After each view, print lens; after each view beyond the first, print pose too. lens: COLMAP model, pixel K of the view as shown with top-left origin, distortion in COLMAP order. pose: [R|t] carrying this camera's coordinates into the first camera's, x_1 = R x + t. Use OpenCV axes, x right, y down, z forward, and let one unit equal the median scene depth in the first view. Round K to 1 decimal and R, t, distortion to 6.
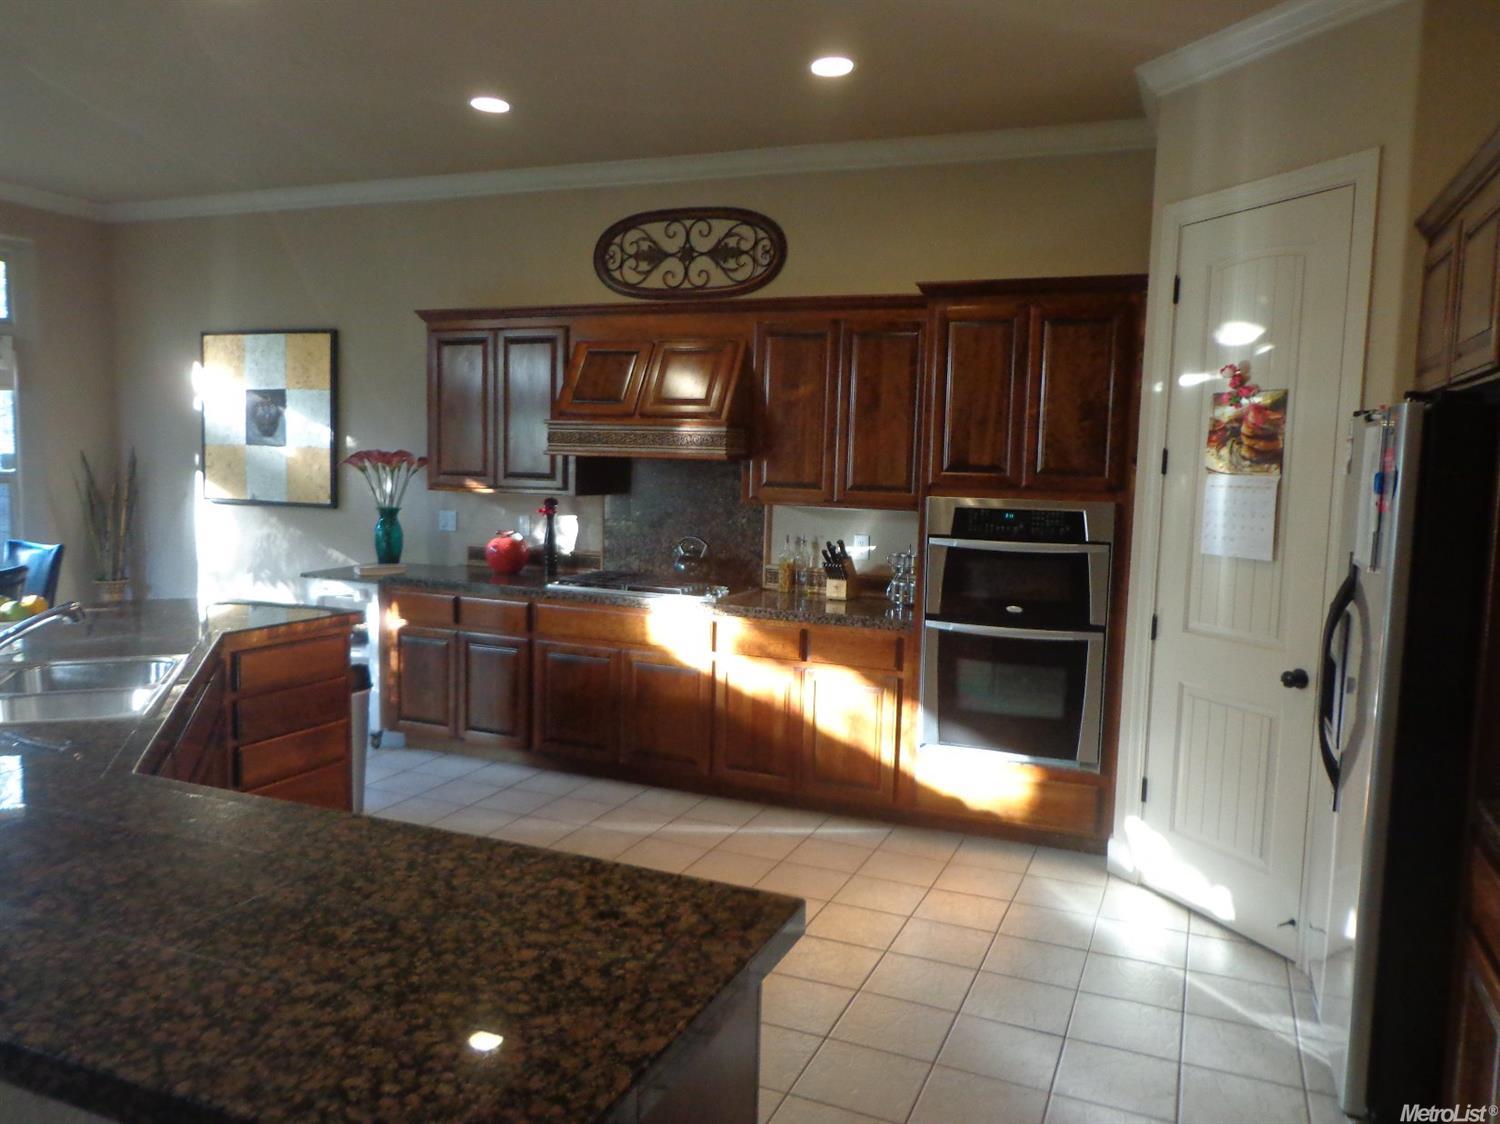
lens RADIAL K [[1108.9, 0, 747.8], [0, 1108.9, 569.9], [0, 0, 1]] dist [-0.011144, 0.011962]
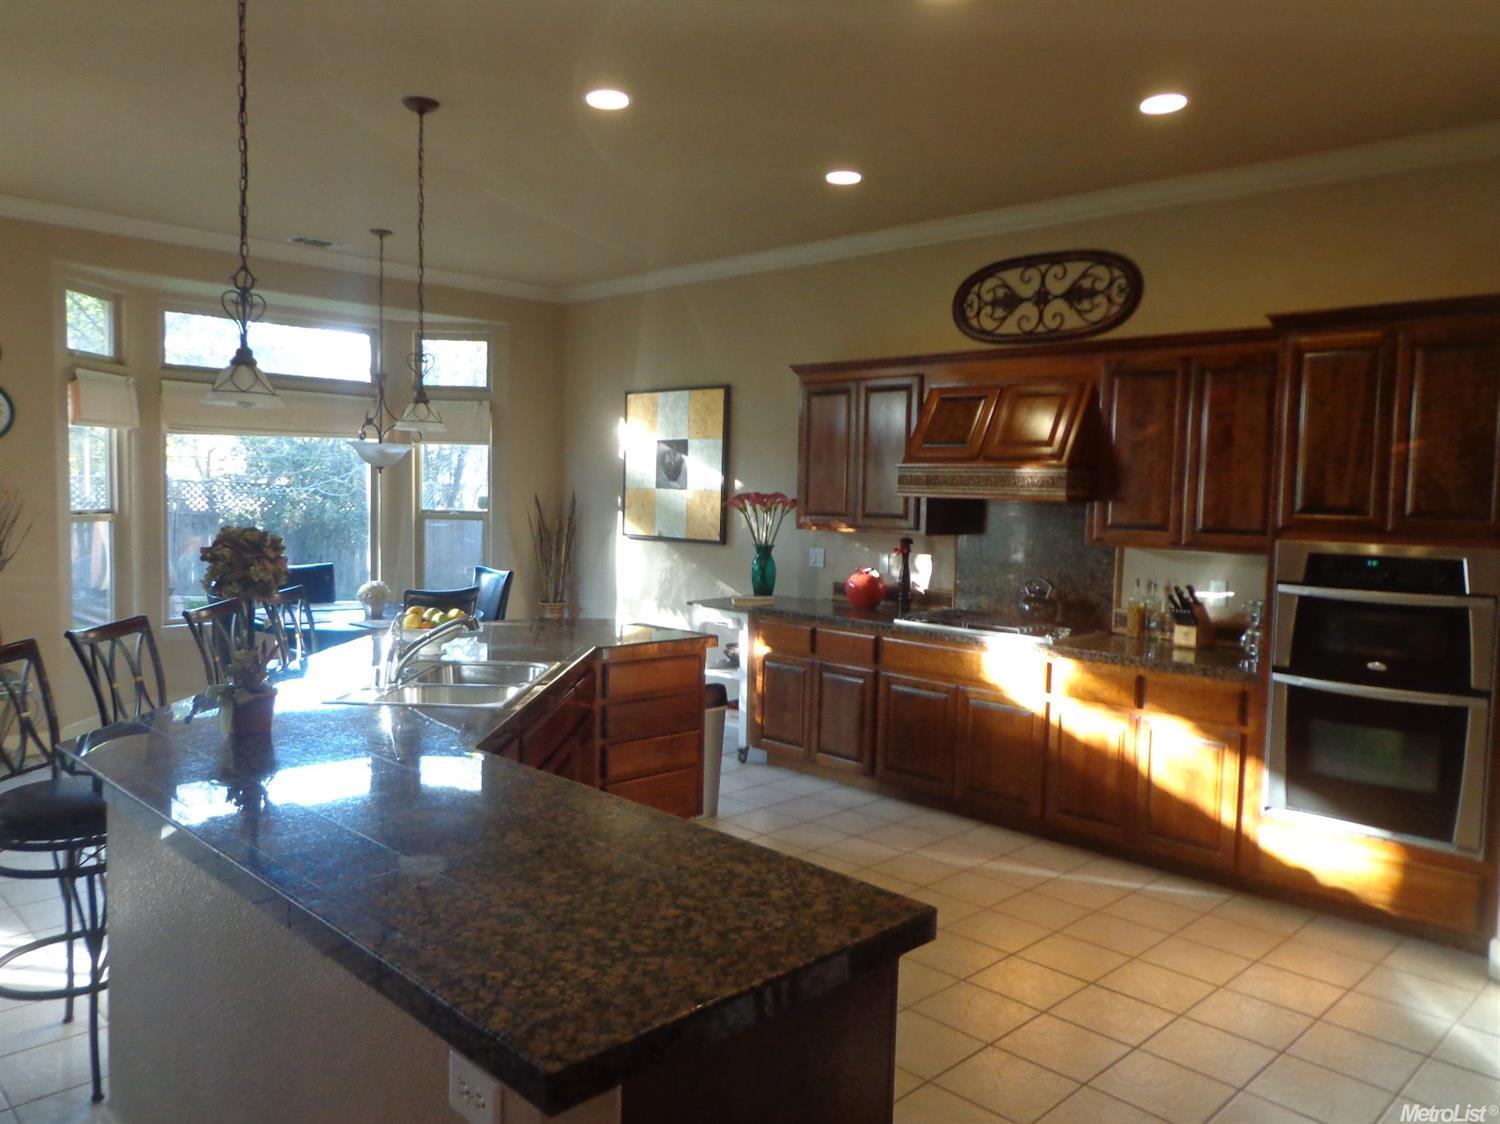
lens RADIAL K [[1108.9, 0, 740.0], [0, 1108.9, 567.6], [0, 0, 1]] dist [-0.011144, 0.011962]
pose [[0.922563, 0.022481, -0.385191, 0.095220], [-0.037238, 0.998829, -0.030891, 0.001942], [0.384045, 0.042843, 0.922320, -0.029269]]
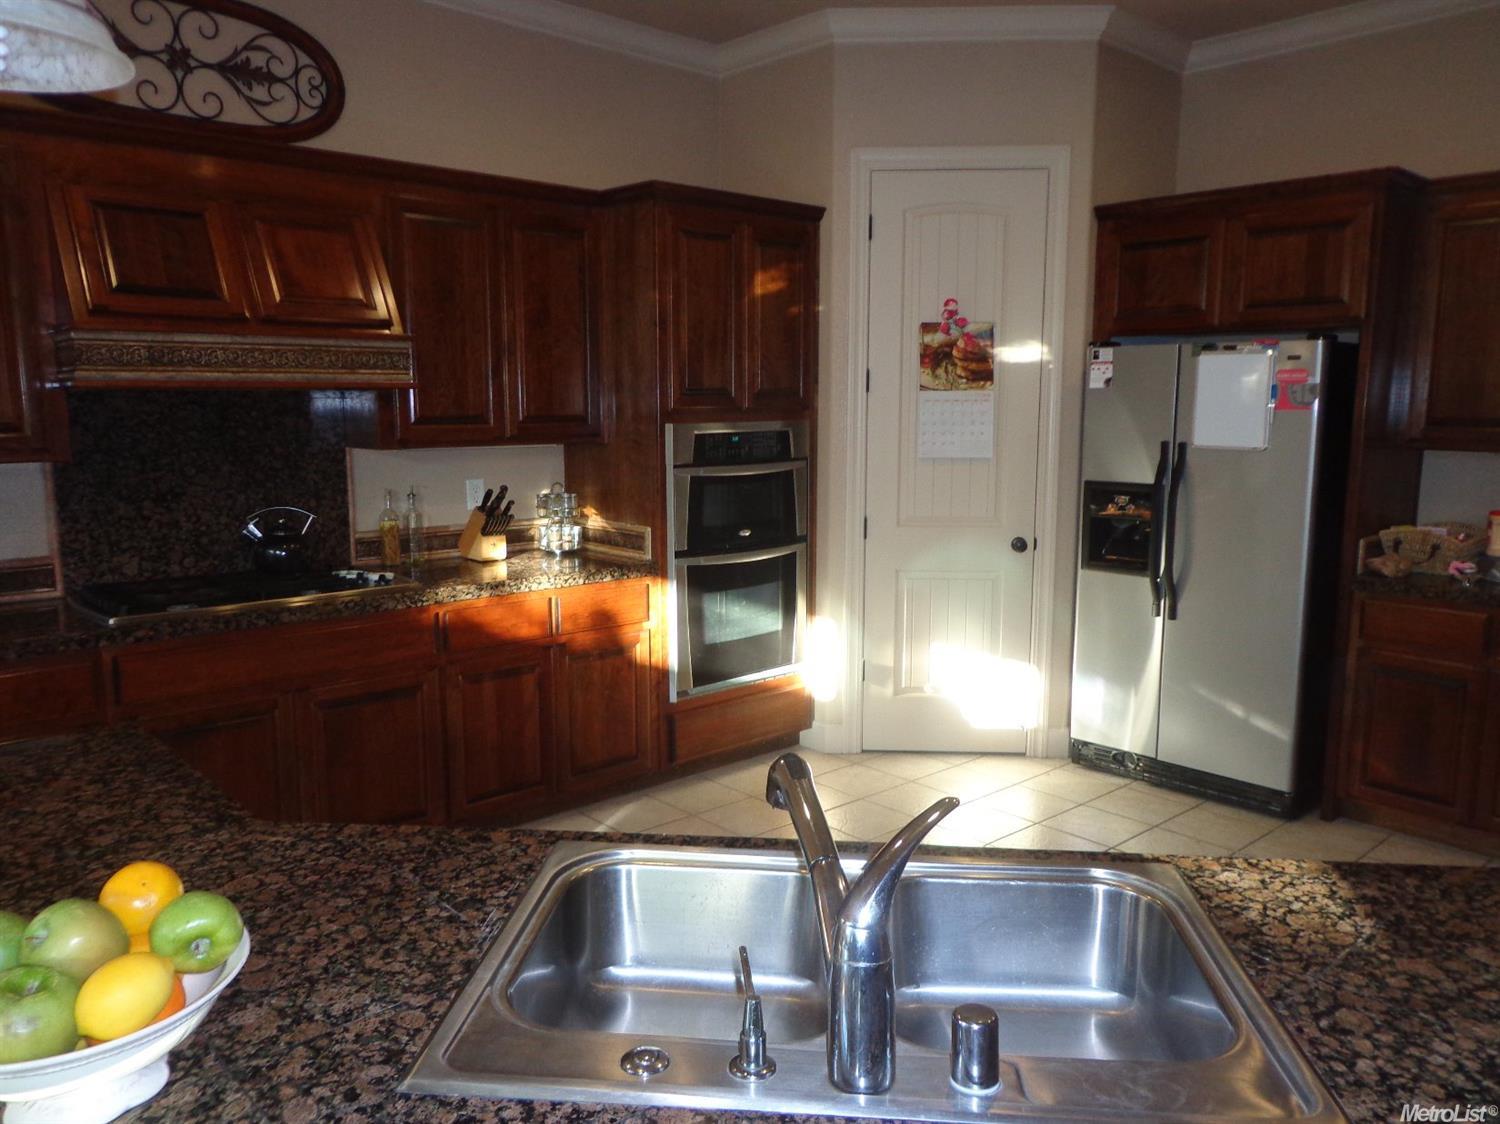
lens RADIAL K [[1108.9, 0, 760.6], [0, 1108.9, 558.1], [0, 0, 1]] dist [-0.011144, 0.011962]
pose [[0.427408, -0.158947, 0.889976, -0.569957], [0.100953, 0.986658, 0.127731, -0.060382], [-0.898405, 0.035252, 0.437752, 0.490866]]
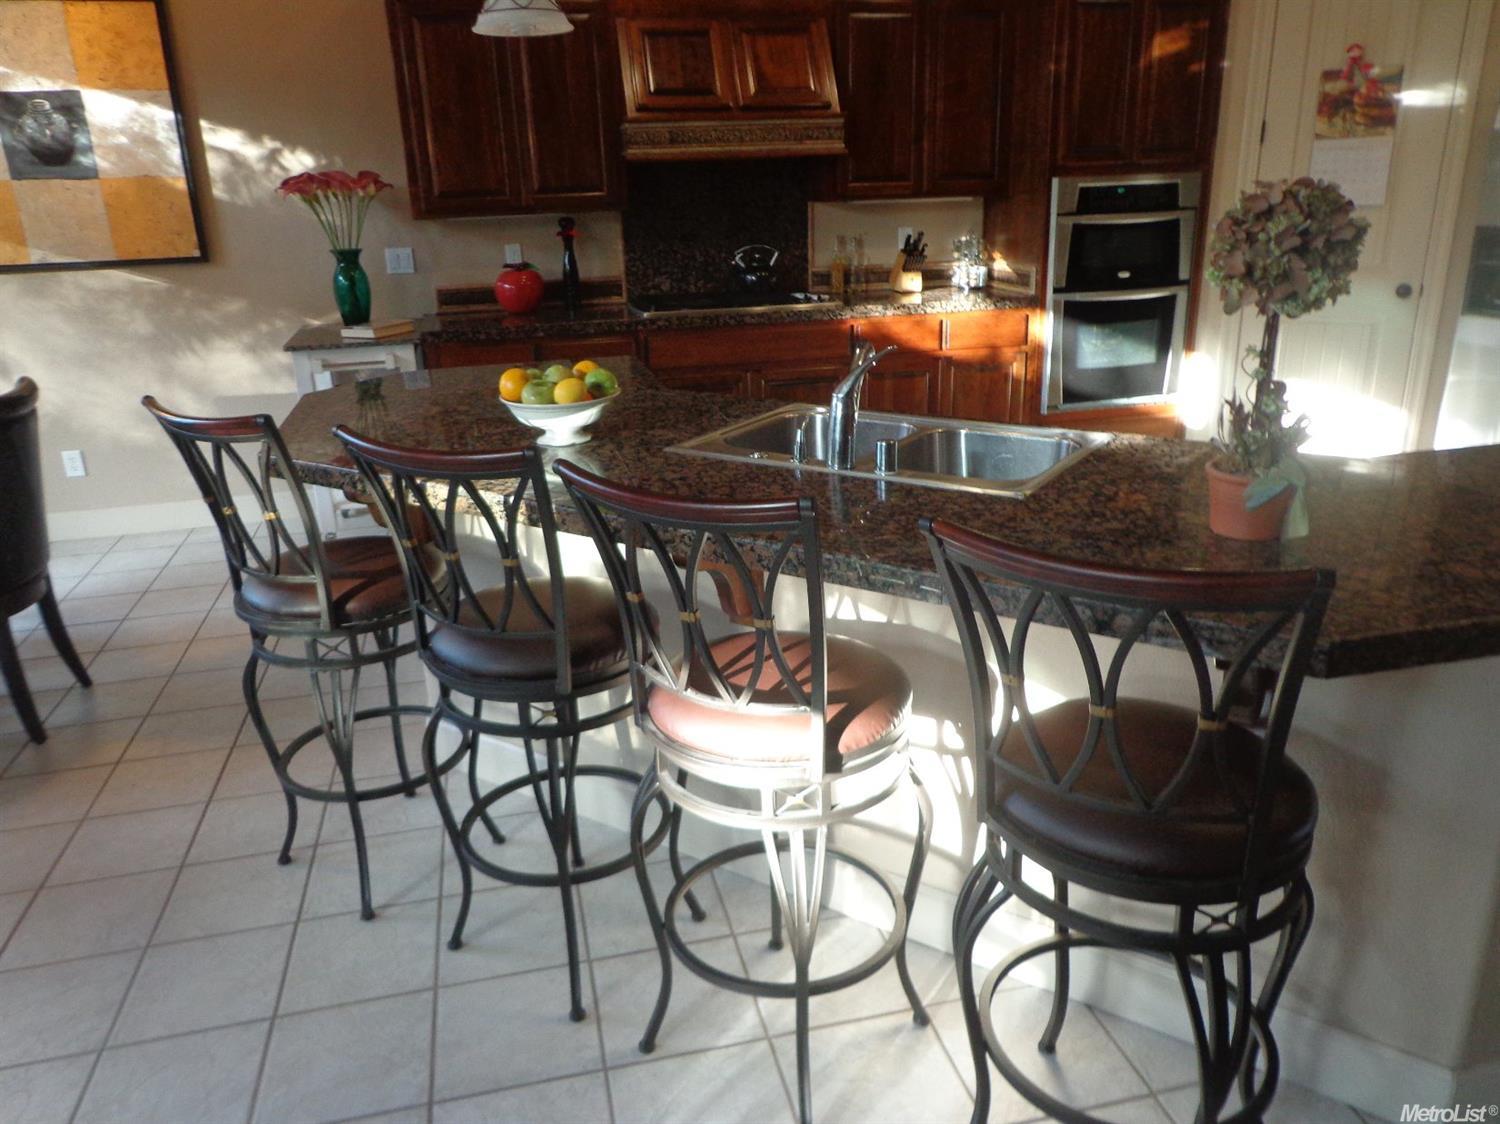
lens RADIAL K [[1108.9, 0, 750.1], [0, 1108.9, 556.1], [0, 0, 1]] dist [-0.011144, 0.011962]
pose [[0.810786, -0.241895, 0.533022, -0.677899], [0.111638, 0.957804, 0.264855, -0.029250], [-0.574598, -0.155235, 0.803579, 0.221044]]
